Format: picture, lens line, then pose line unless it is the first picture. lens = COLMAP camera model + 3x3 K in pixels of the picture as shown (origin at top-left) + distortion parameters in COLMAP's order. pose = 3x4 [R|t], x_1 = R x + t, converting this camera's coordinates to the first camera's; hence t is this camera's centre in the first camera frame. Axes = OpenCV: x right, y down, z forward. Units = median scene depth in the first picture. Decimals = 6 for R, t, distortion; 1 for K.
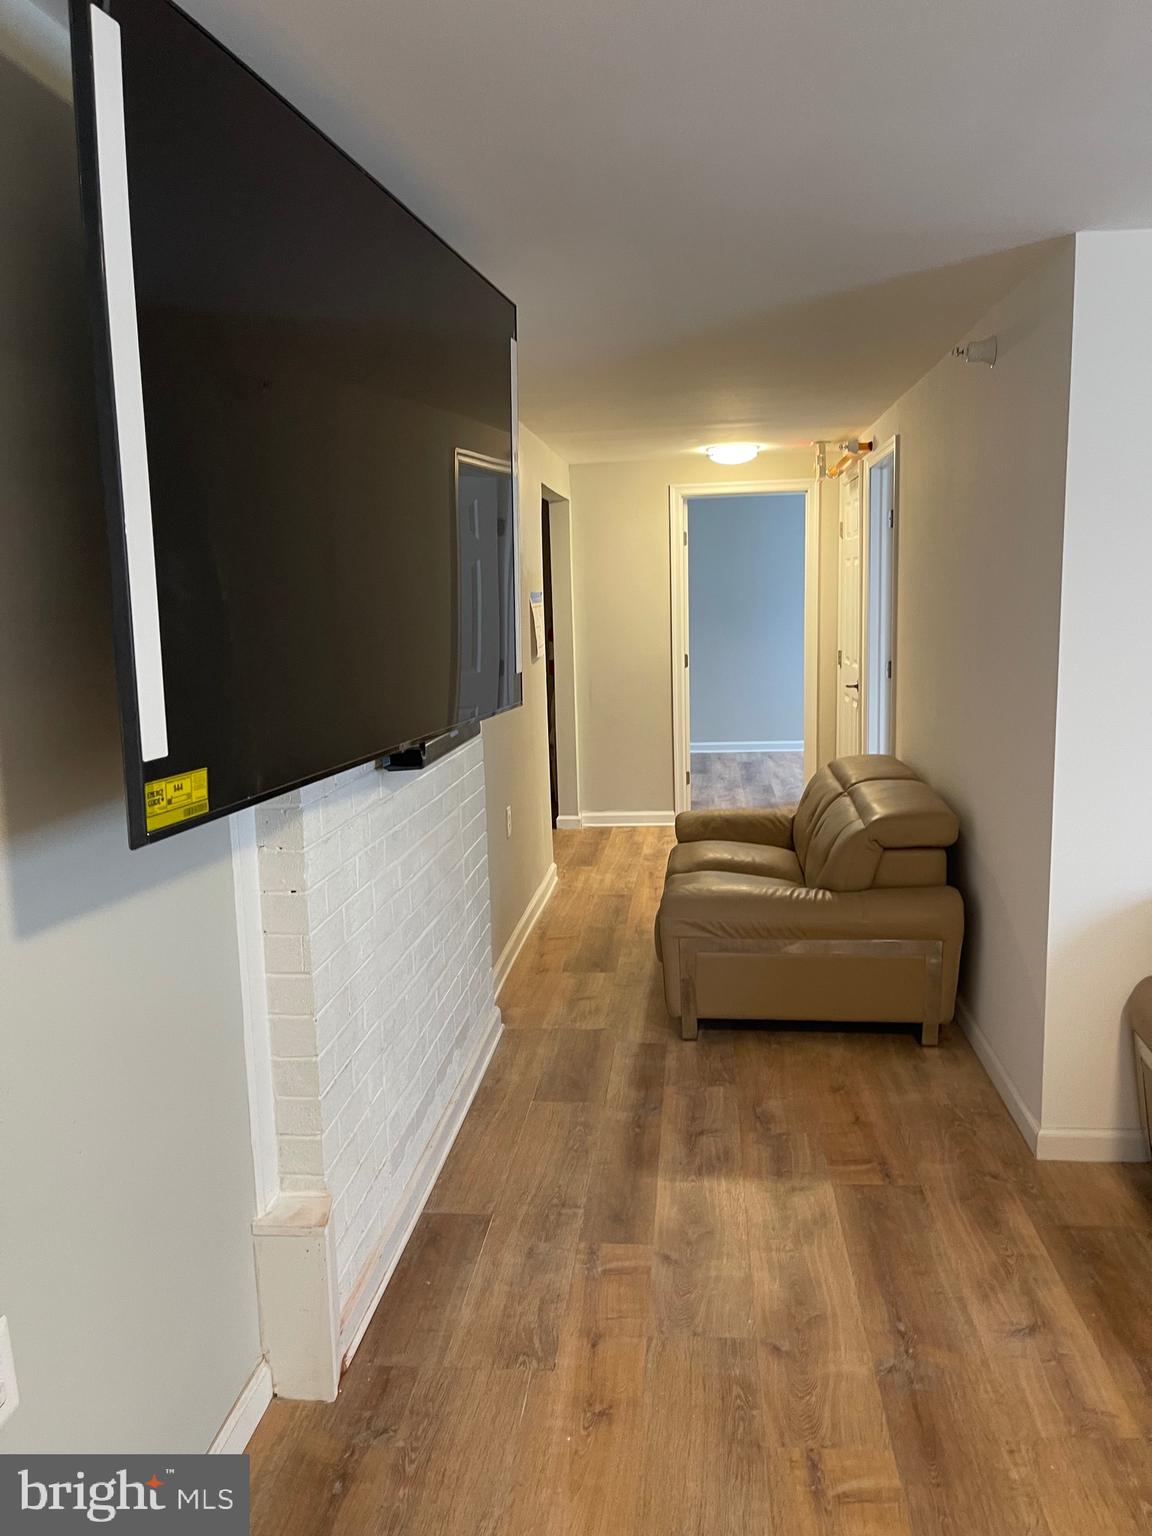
lens RADIAL K [[1157.9, 0, 578.6], [0, 1157.9, 766.1], [0, 0, 1]] dist [0.016009, -0.033241]
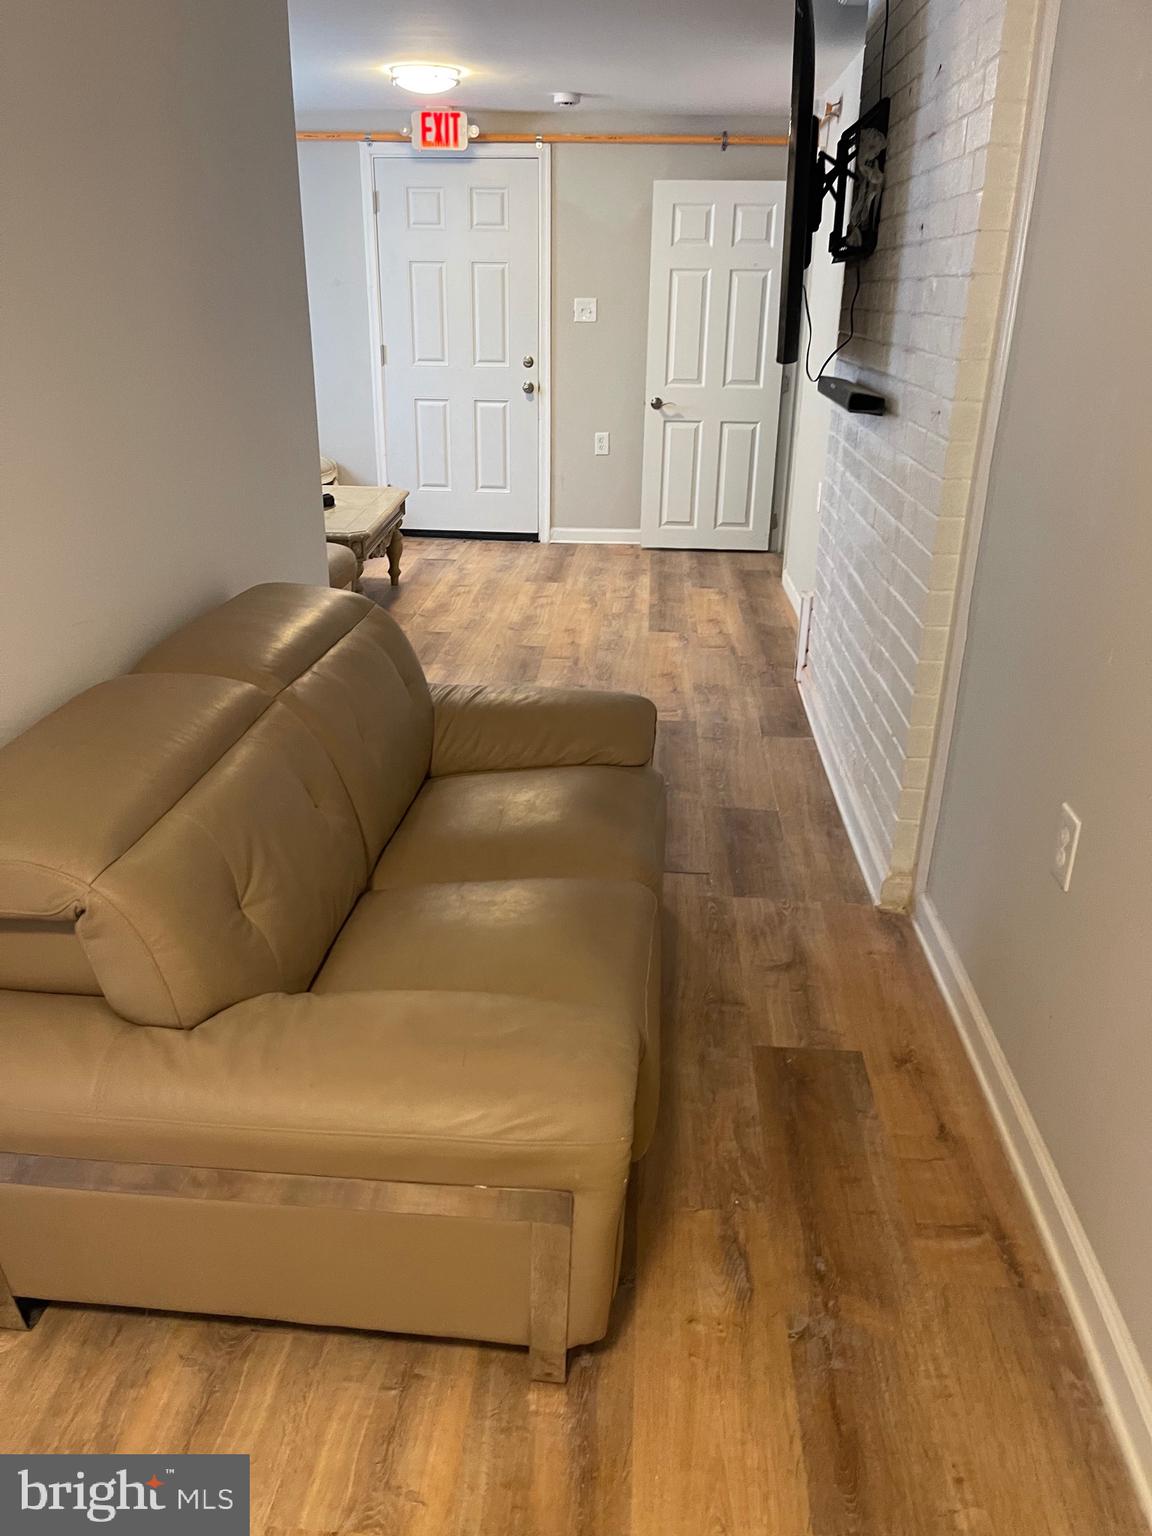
lens RADIAL K [[1157.9, 0, 569.2], [0, 1157.9, 769.4], [0, 0, 1]] dist [0.016009, -0.033241]
pose [[-0.999268, 0.030367, -0.023281, 0.201196], [0.014374, 0.861773, 0.507091, -0.308076], [0.035461, 0.506385, -0.861578, 2.298521]]
